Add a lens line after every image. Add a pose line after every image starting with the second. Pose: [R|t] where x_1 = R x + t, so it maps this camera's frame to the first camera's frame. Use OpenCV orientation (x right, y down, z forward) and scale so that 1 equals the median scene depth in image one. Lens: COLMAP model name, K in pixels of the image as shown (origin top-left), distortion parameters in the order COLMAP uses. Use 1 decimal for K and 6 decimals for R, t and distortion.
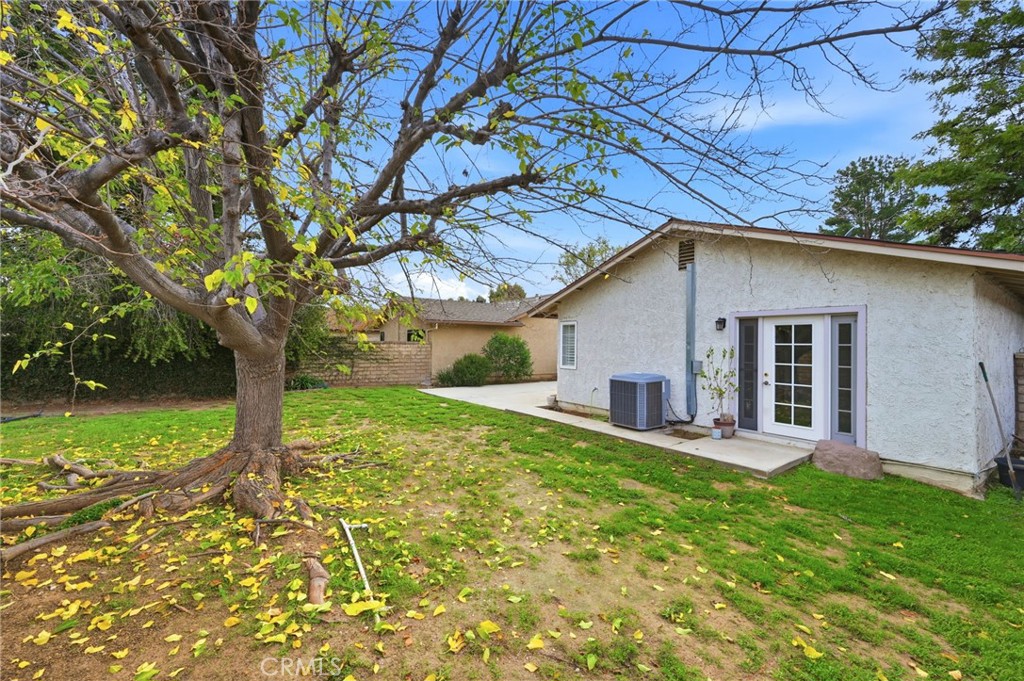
lens RADIAL K [[404.3, 0, 512.9], [0, 404.3, 343.6], [0, 0, 1]] dist [0.006431, 0.000164]
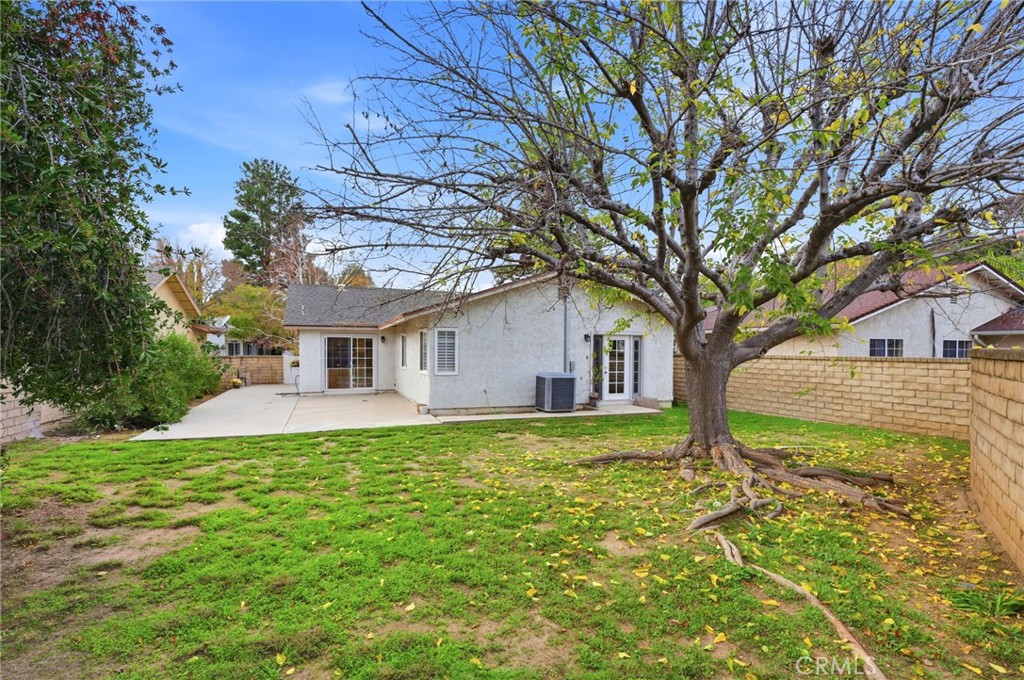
lens RADIAL K [[511.8, 0, 514.3], [0, 511.8, 344.2], [0, 0, 1]] dist [0.000531, 0.000171]
pose [[0.297430, 0.006013, 0.954725, -1.624306], [-0.000585, 0.999981, -0.006116, -0.011331], [-0.954744, 0.001260, 0.297428, 0.717715]]
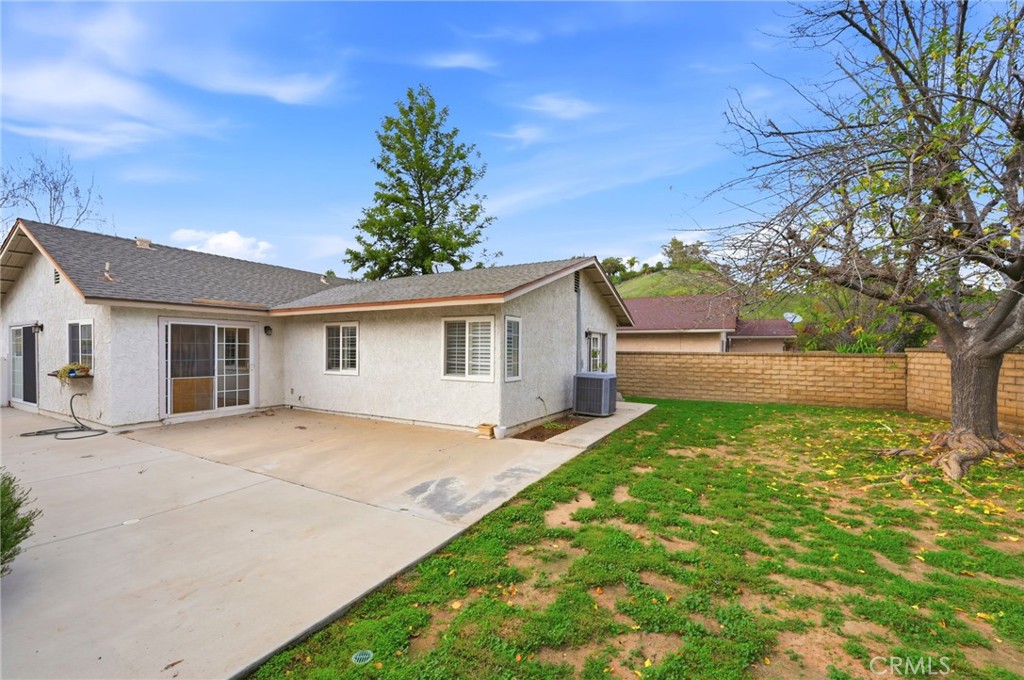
lens RADIAL K [[404.3, 0, 513.3], [0, 404.3, 344.1], [0, 0, 1]] dist [0.006431, 0.000164]
pose [[-0.394693, 0.003563, 0.918806, -0.851672], [-0.006439, 0.999957, -0.006644, -0.001573], [-0.918791, -0.008539, -0.394653, 2.026814]]
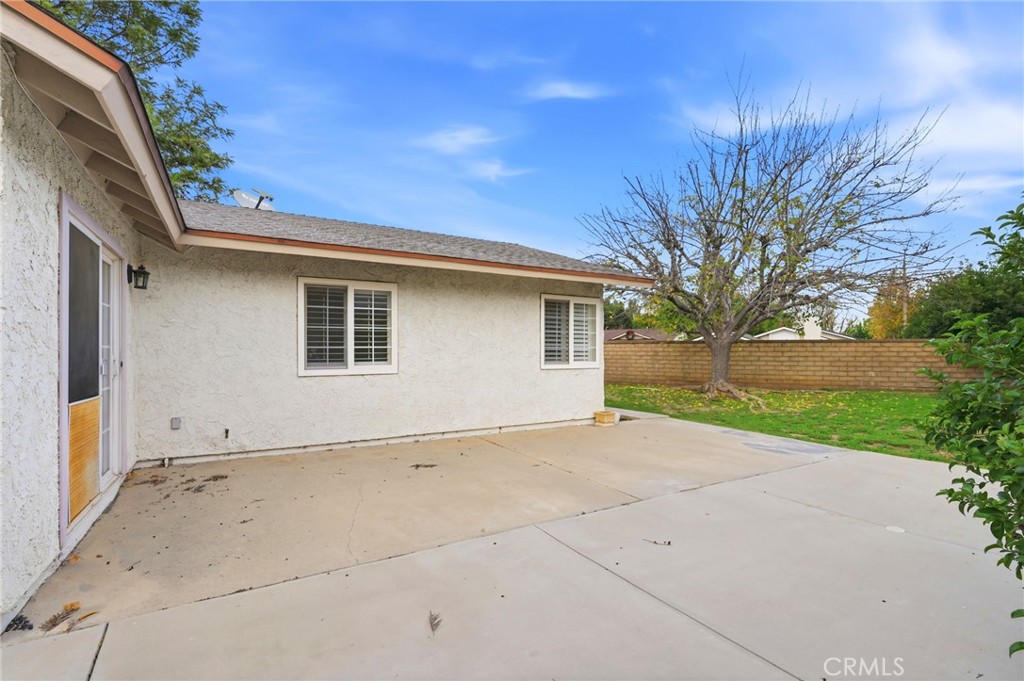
lens RADIAL K [[465.0, 0, 511.0], [0, 465.0, 347.7], [0, 0, 1]] dist [0.002483, 0.000355]
pose [[-0.991845, -0.003167, 0.127411, 0.258314], [-0.003941, 0.999975, -0.005826, 0.050568], [-0.127389, -0.006281, -0.991833, 2.873317]]
